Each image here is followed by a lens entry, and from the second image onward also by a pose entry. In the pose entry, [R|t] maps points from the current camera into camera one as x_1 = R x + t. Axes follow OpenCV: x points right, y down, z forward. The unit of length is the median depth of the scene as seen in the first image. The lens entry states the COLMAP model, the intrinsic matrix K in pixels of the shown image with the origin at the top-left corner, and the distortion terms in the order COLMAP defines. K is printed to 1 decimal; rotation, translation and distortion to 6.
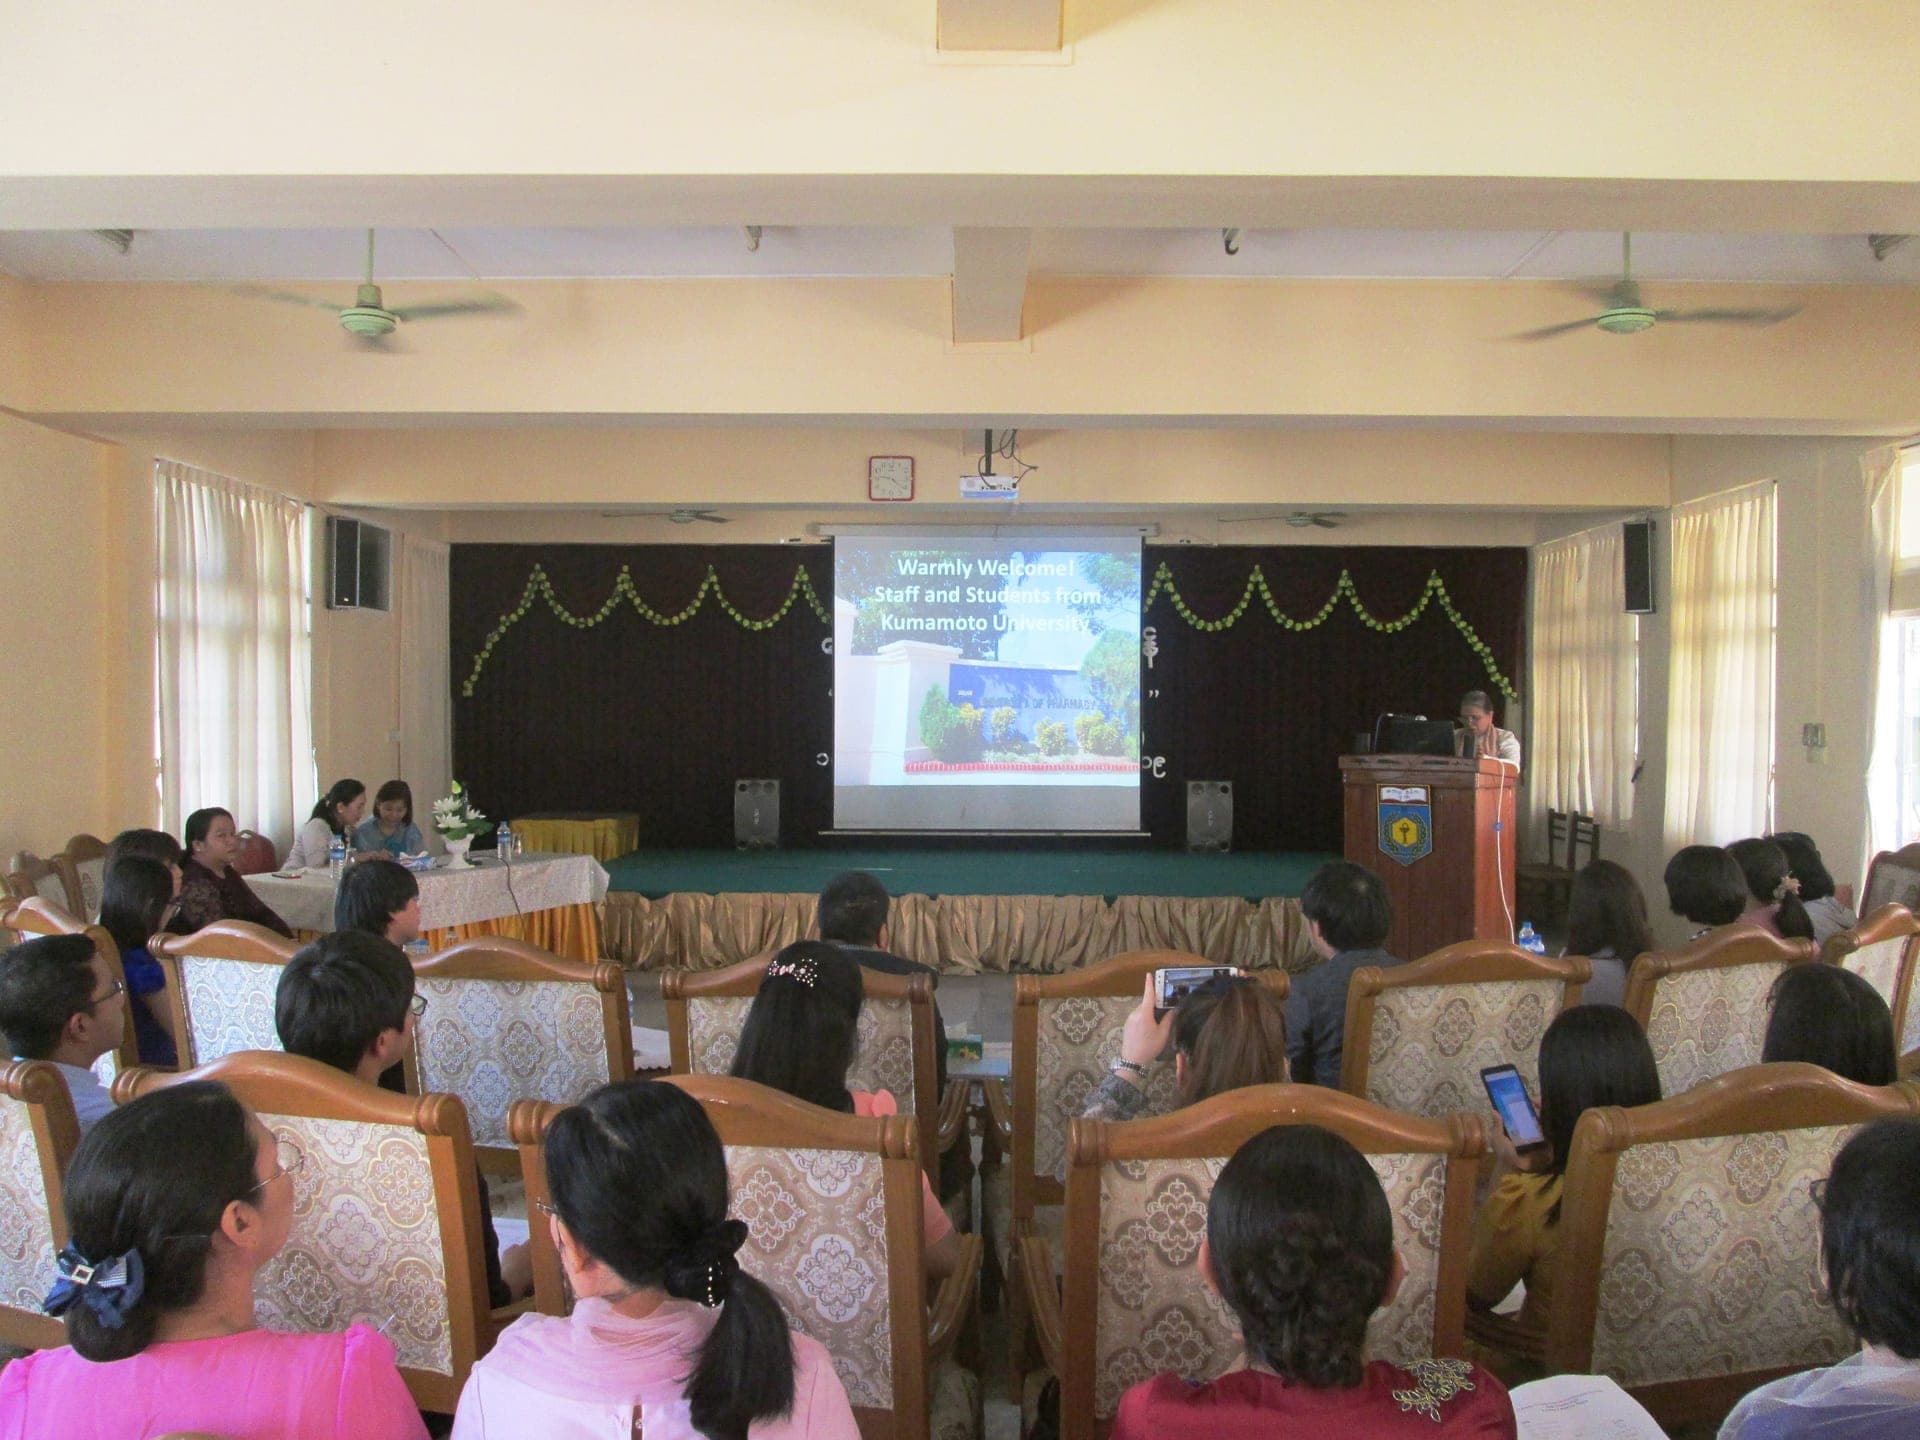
lens RADIAL K [[1587.1, 0, 959.2], [0, 1587.1, 715.5], [0, 0, 1]] dist [-0.034206, 0.000637]
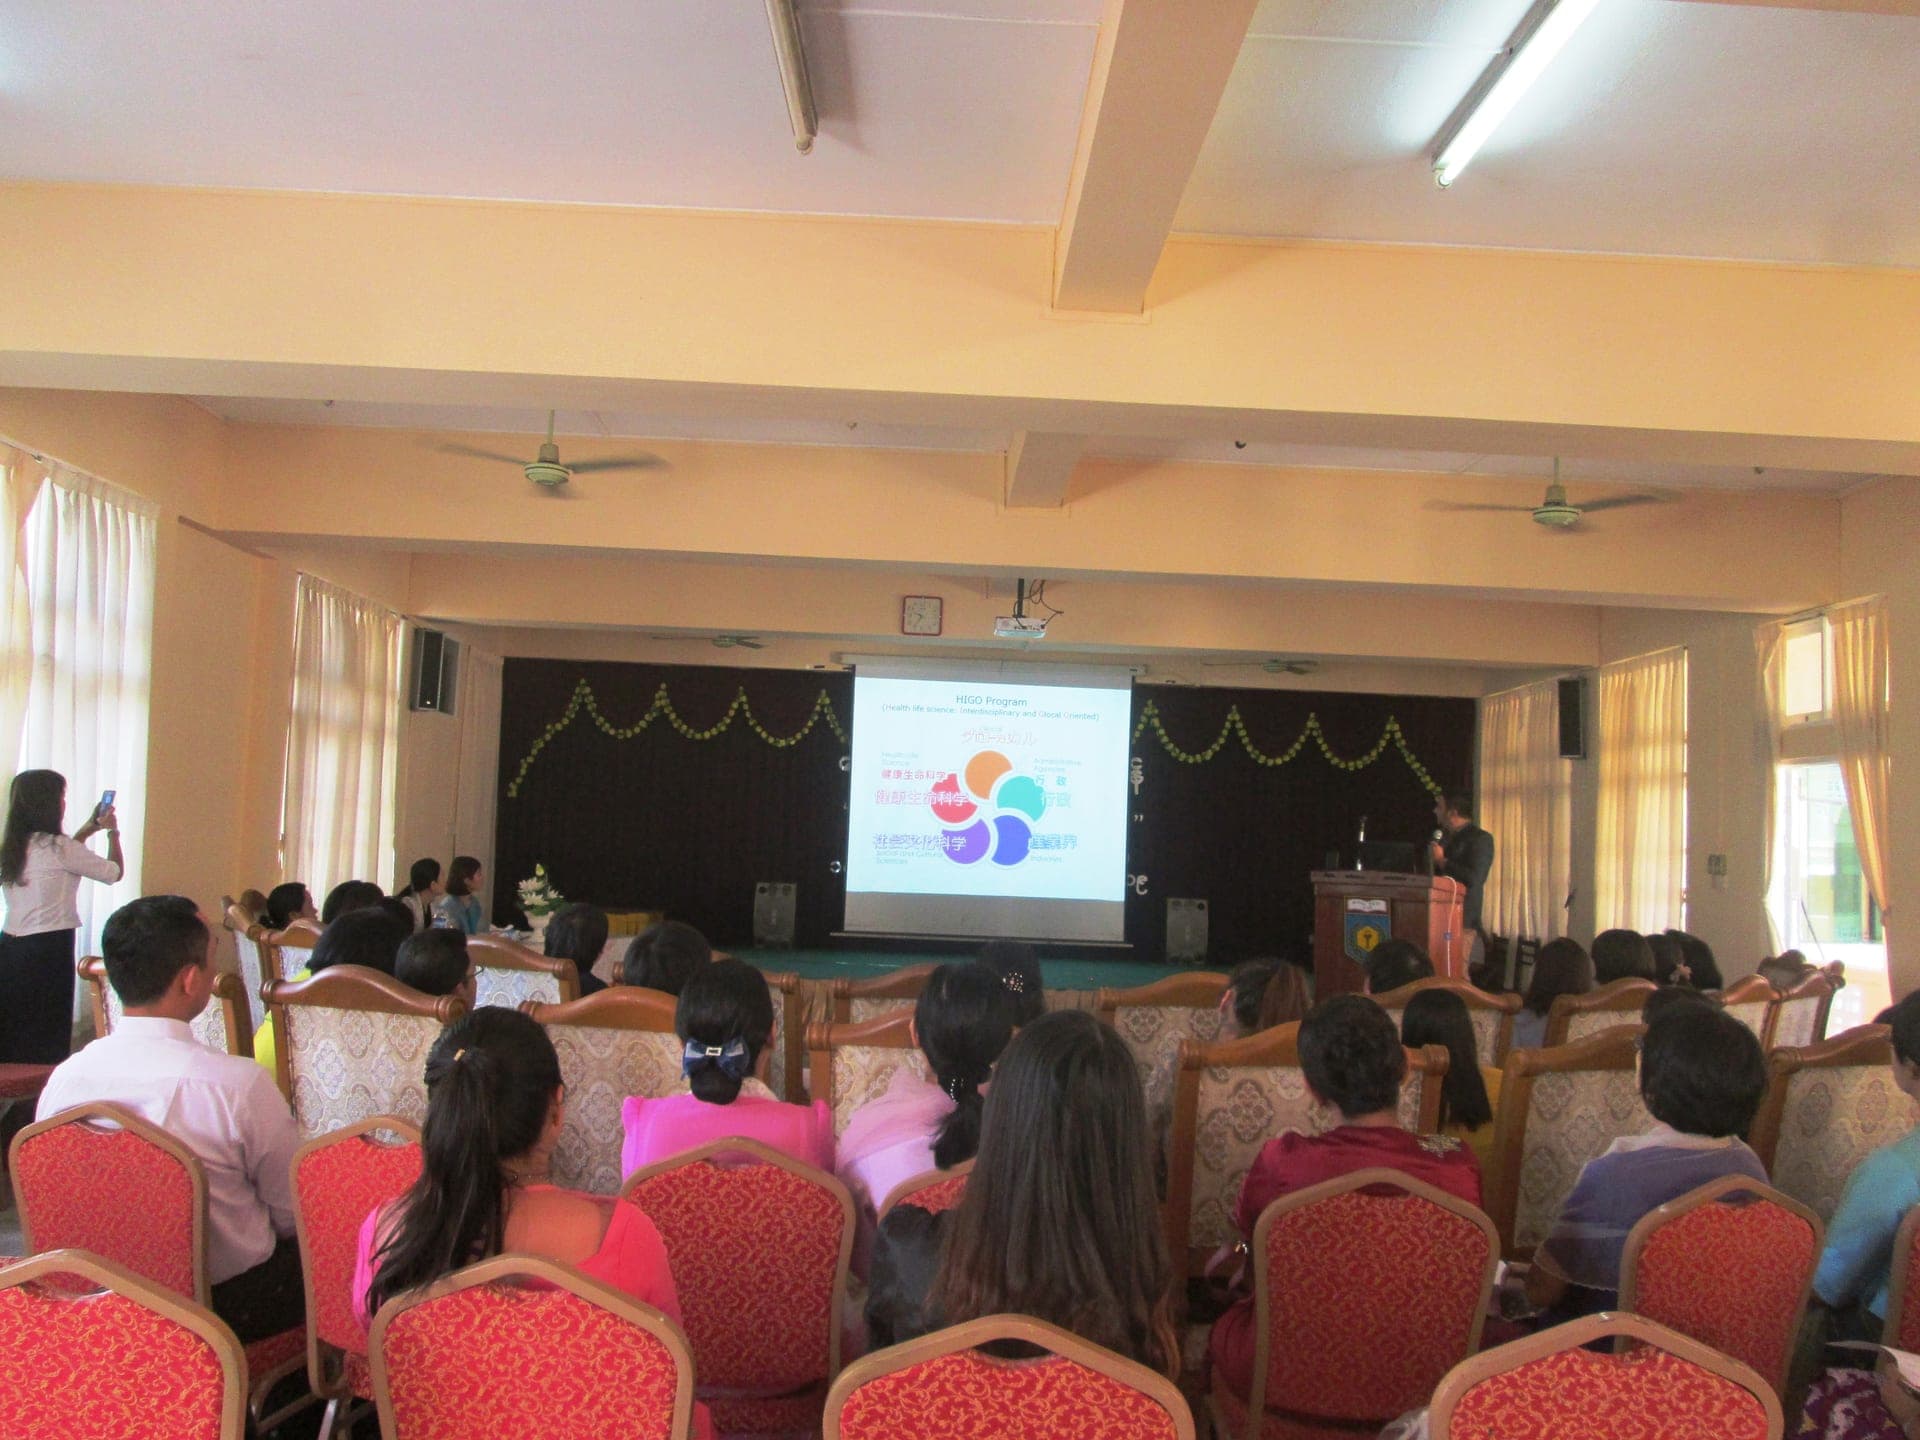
lens RADIAL K [[1587.1, 0, 961.1], [0, 1587.1, 714.0], [0, 0, 1]] dist [-0.034206, 0.000637]
pose [[0.998798, 0.038637, 0.030165, -0.040555], [-0.035876, 0.995540, -0.087256, 0.016510], [-0.033402, 0.086069, 0.995729, -0.111169]]
